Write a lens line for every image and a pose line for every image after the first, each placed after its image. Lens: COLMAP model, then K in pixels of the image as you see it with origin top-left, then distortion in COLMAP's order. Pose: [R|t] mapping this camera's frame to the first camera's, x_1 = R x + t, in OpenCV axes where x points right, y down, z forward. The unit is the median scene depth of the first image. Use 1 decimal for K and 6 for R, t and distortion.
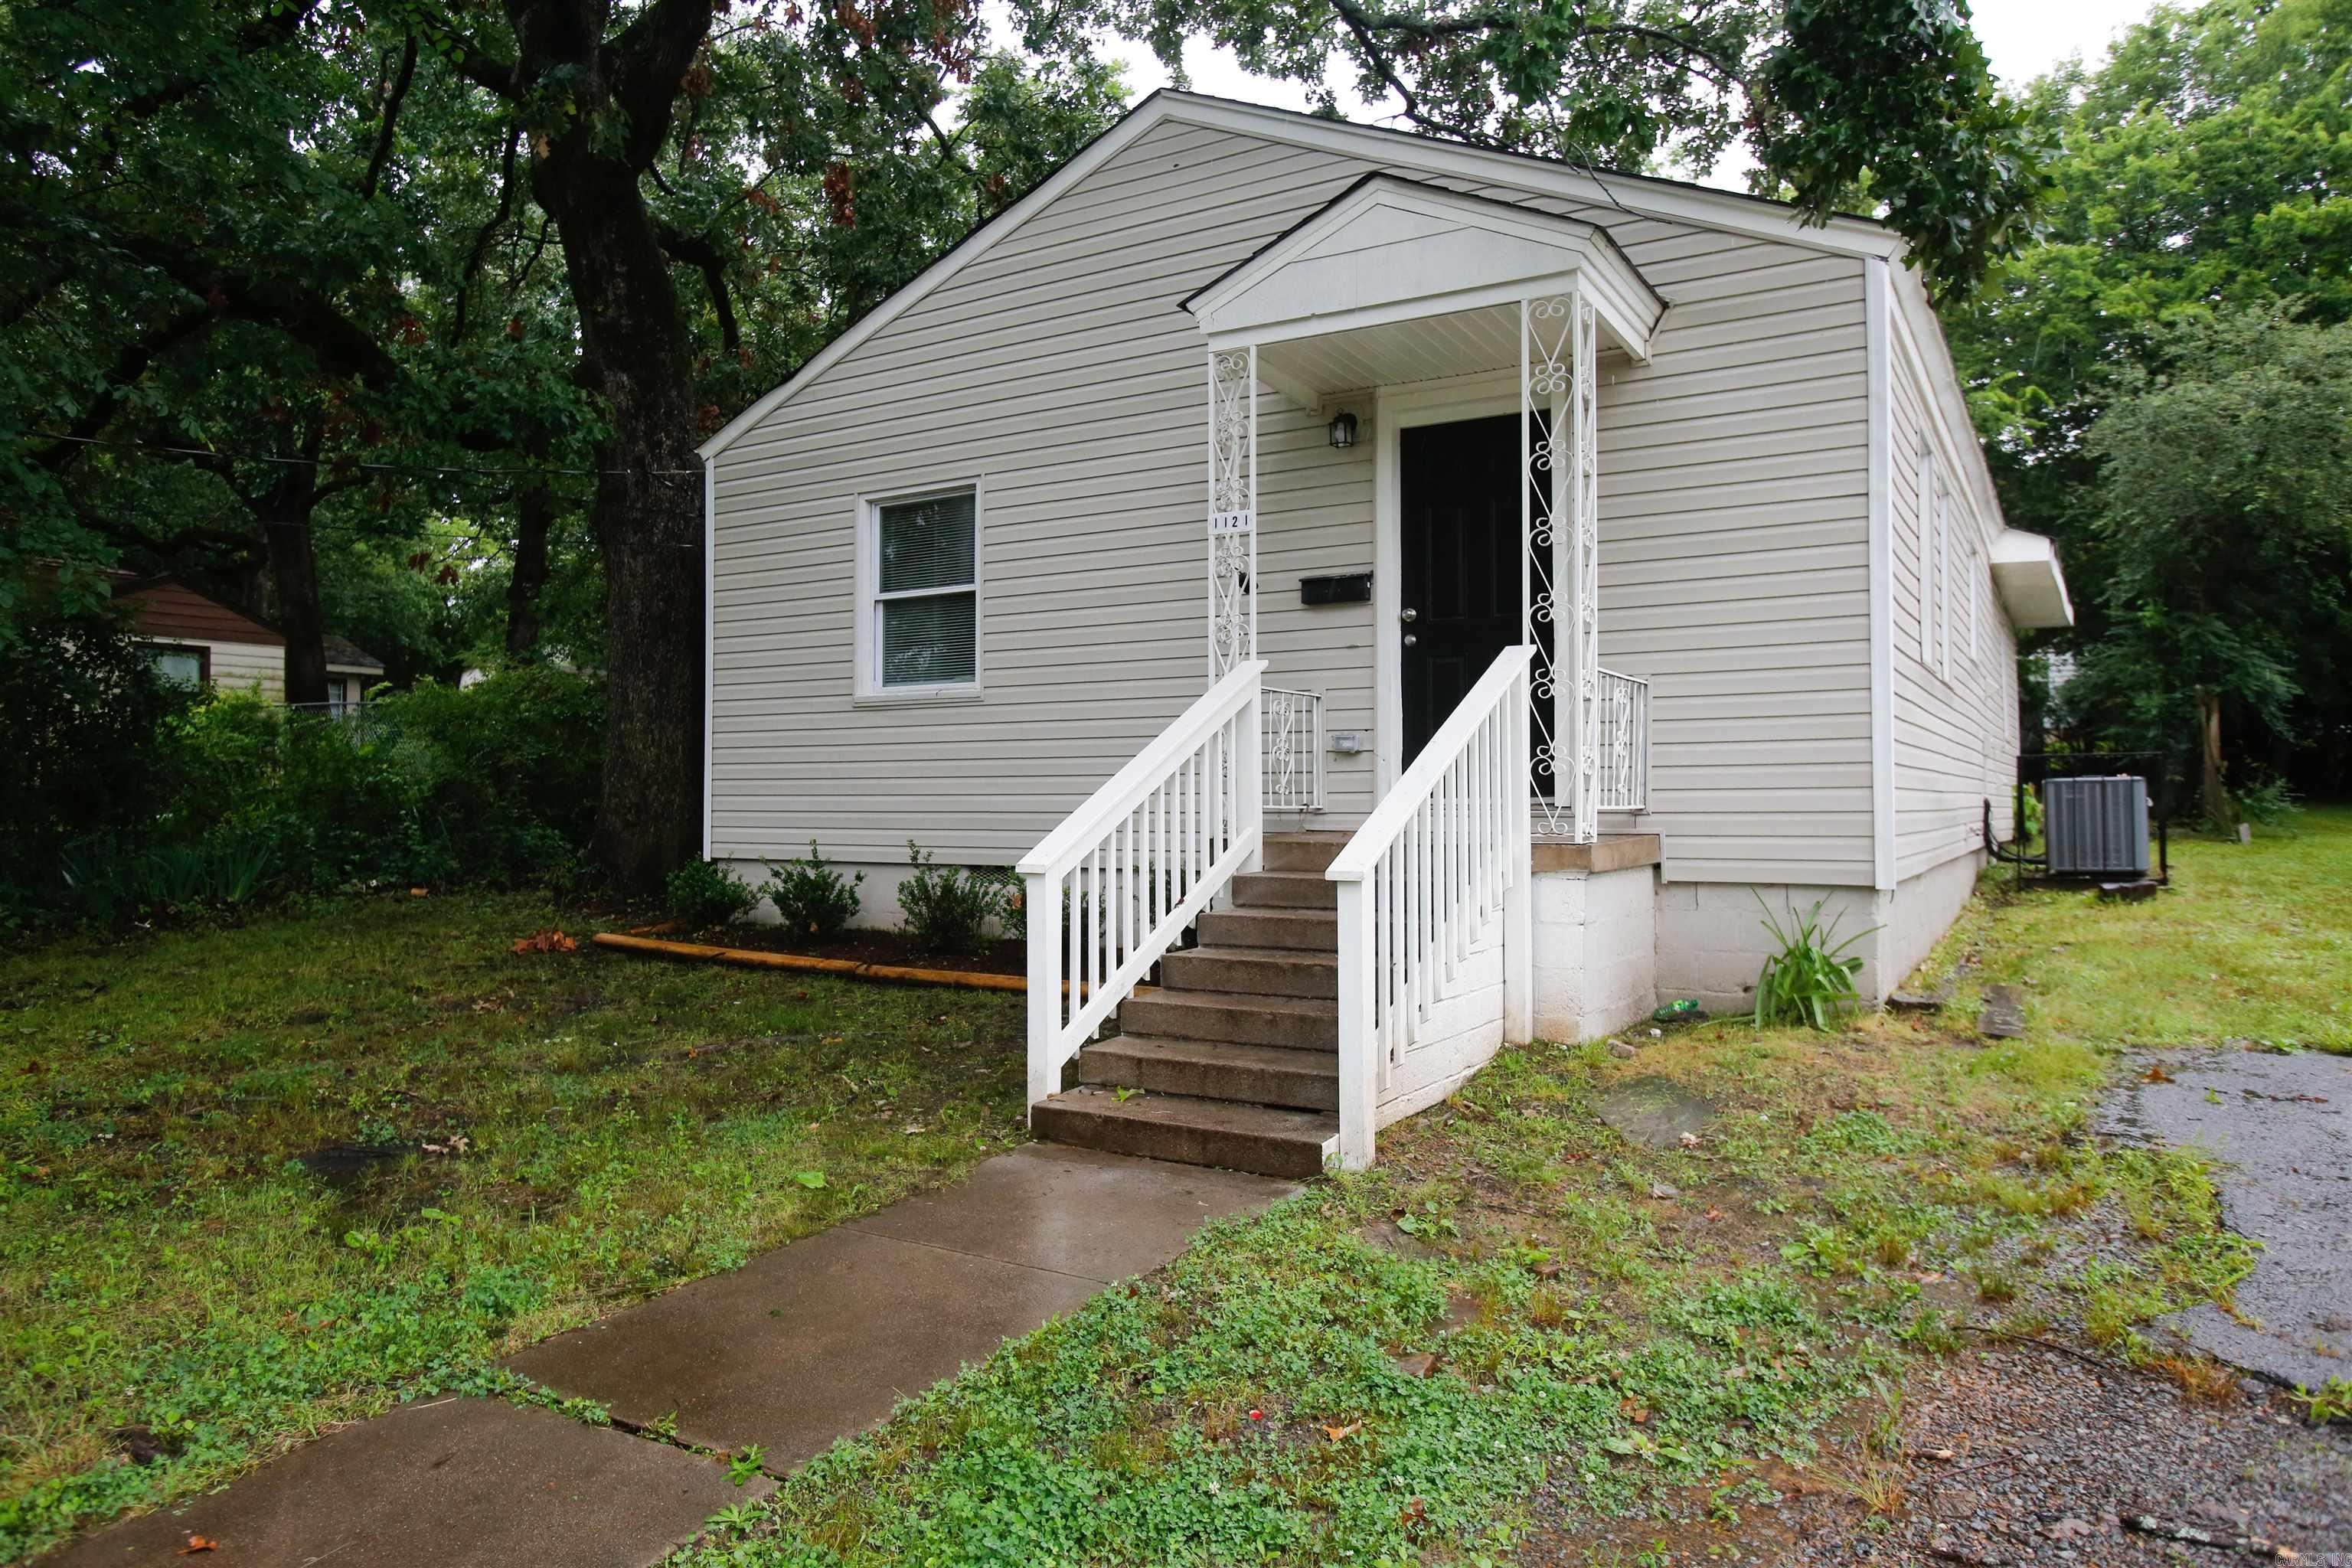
lens RADIAL K [[1520.5, 0, 1175.5], [0, 1520.5, 786.9], [0, 0, 1]] dist [0.001982, -0.001609]
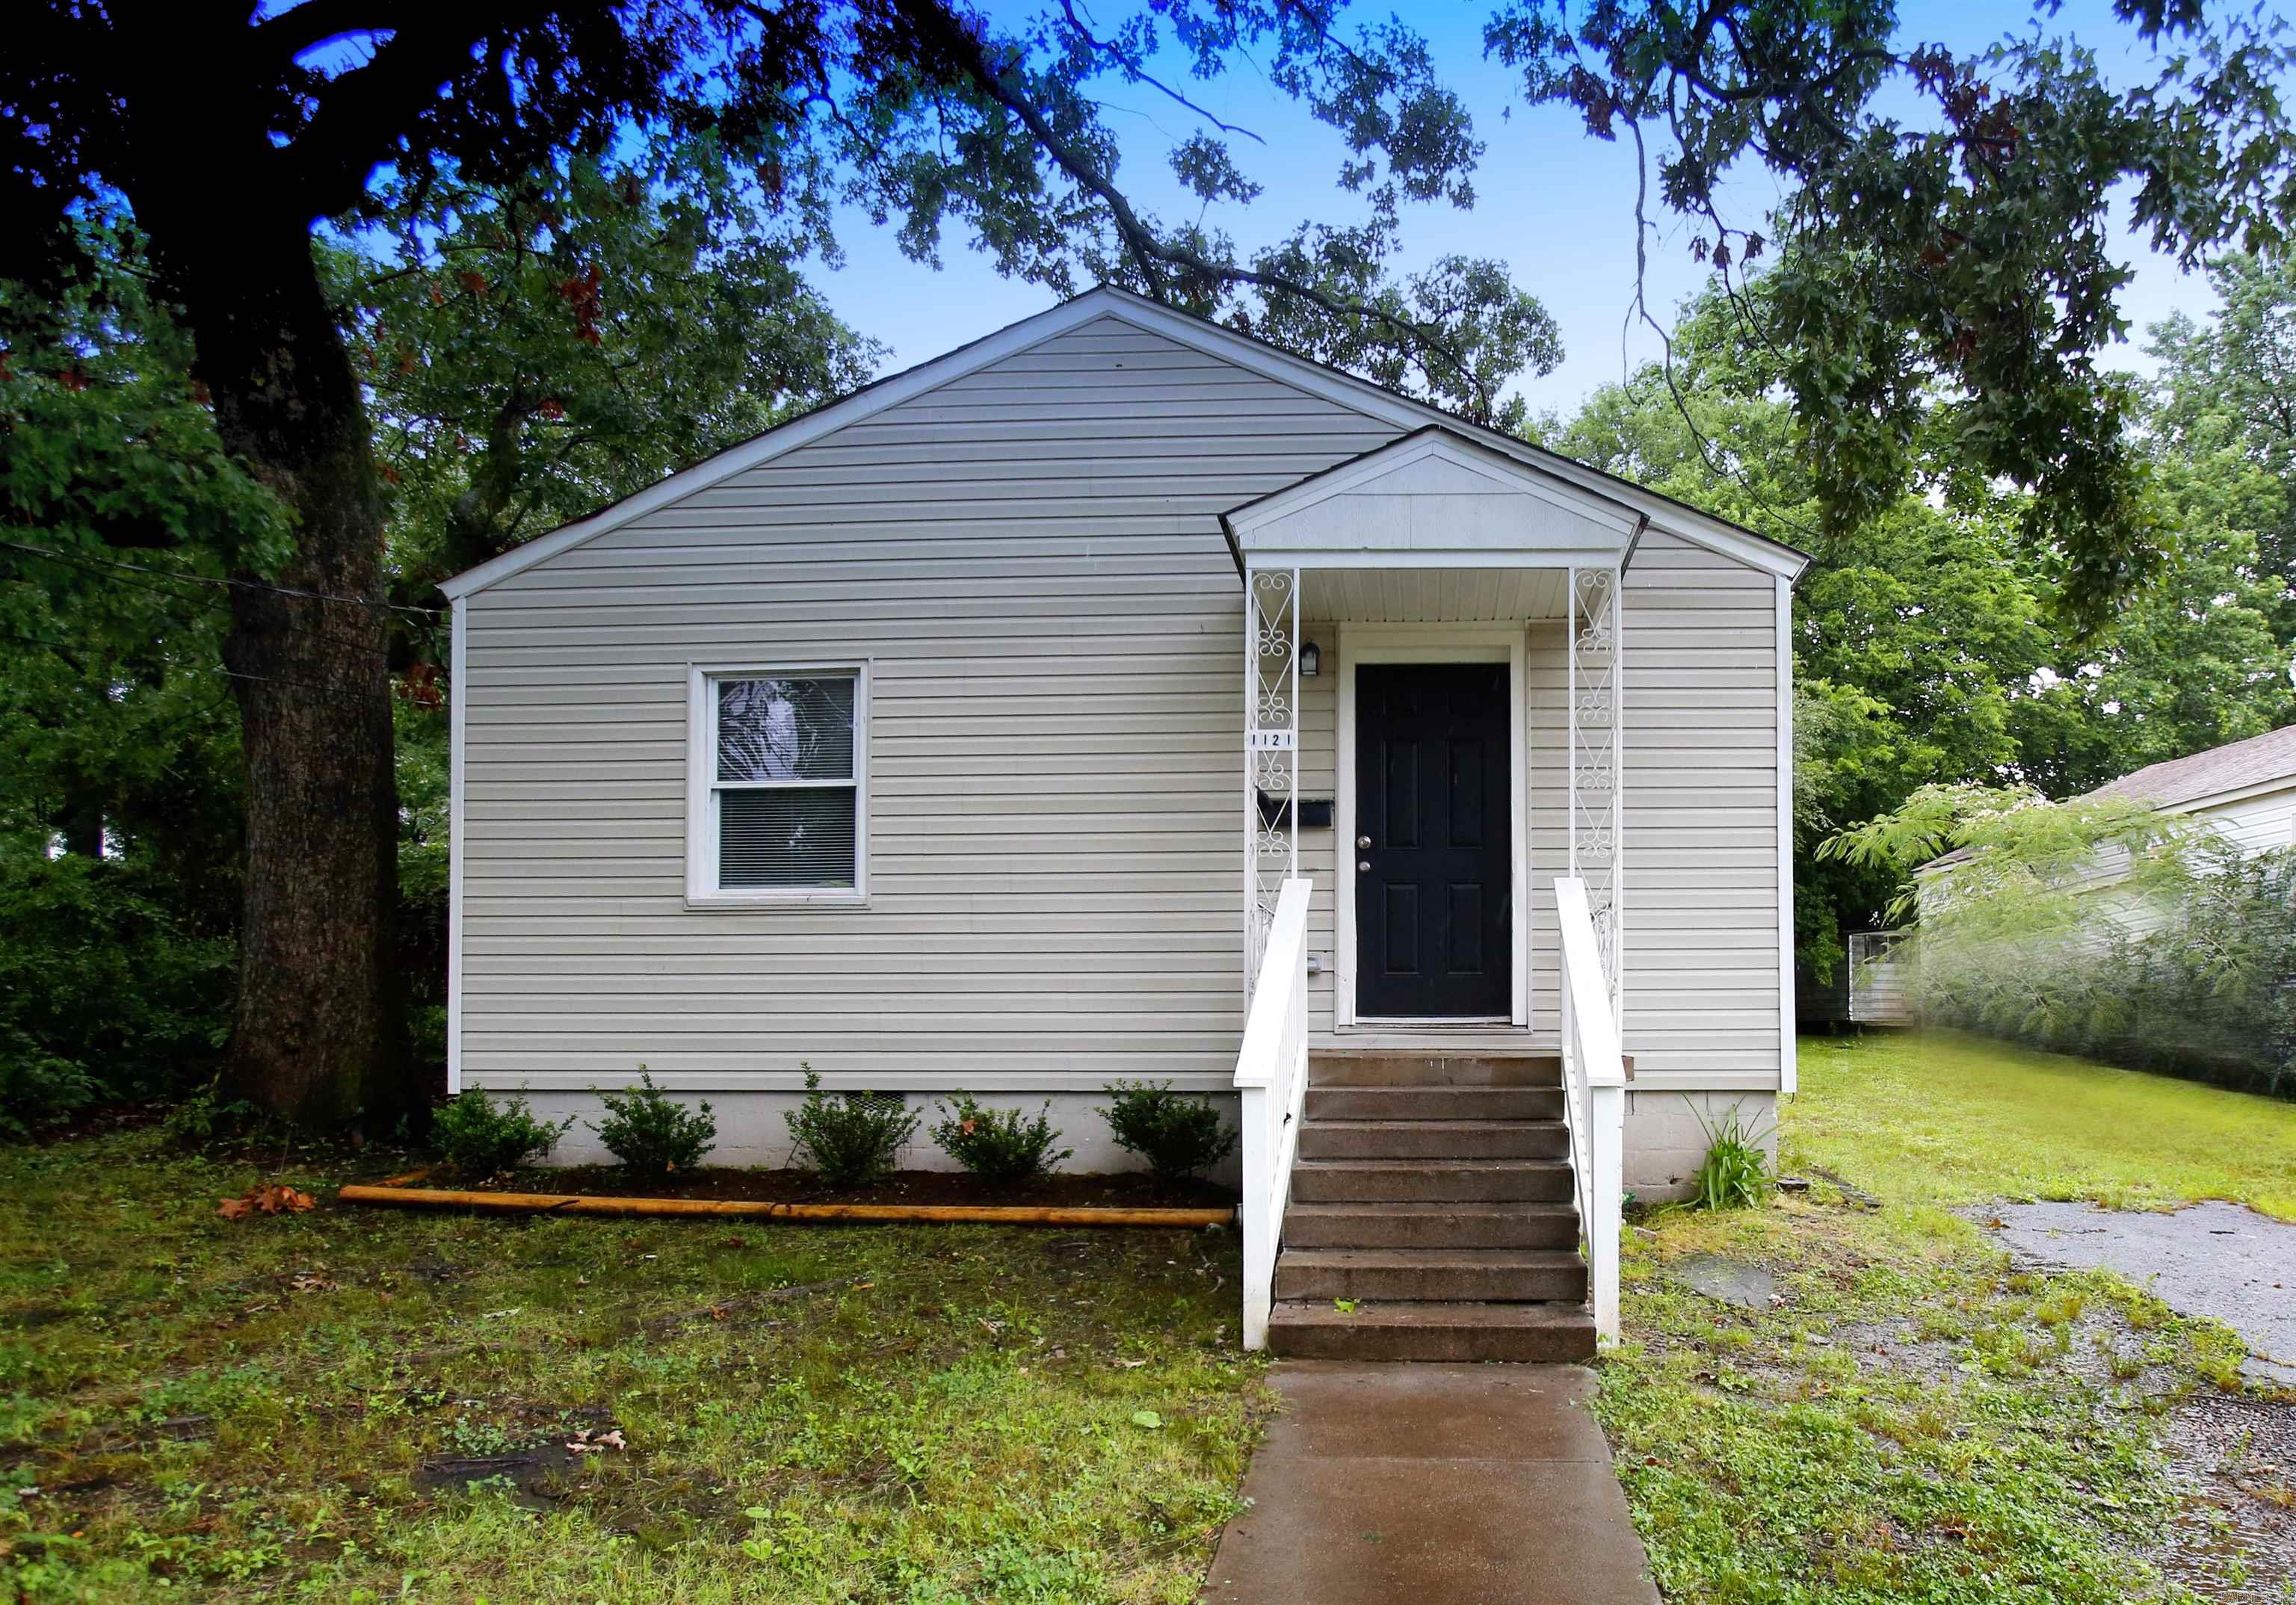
lens RADIAL K [[1588.3, 0, 1182.7], [0, 1588.3, 1015.9], [0, 0, 1]] dist [-0.010281, 0.007832]
pose [[0.881714, 0.007860, 0.471719, -0.407007], [-0.004744, 0.999958, -0.007794, 0.013305], [-0.471761, 0.004634, 0.881714, 0.082015]]
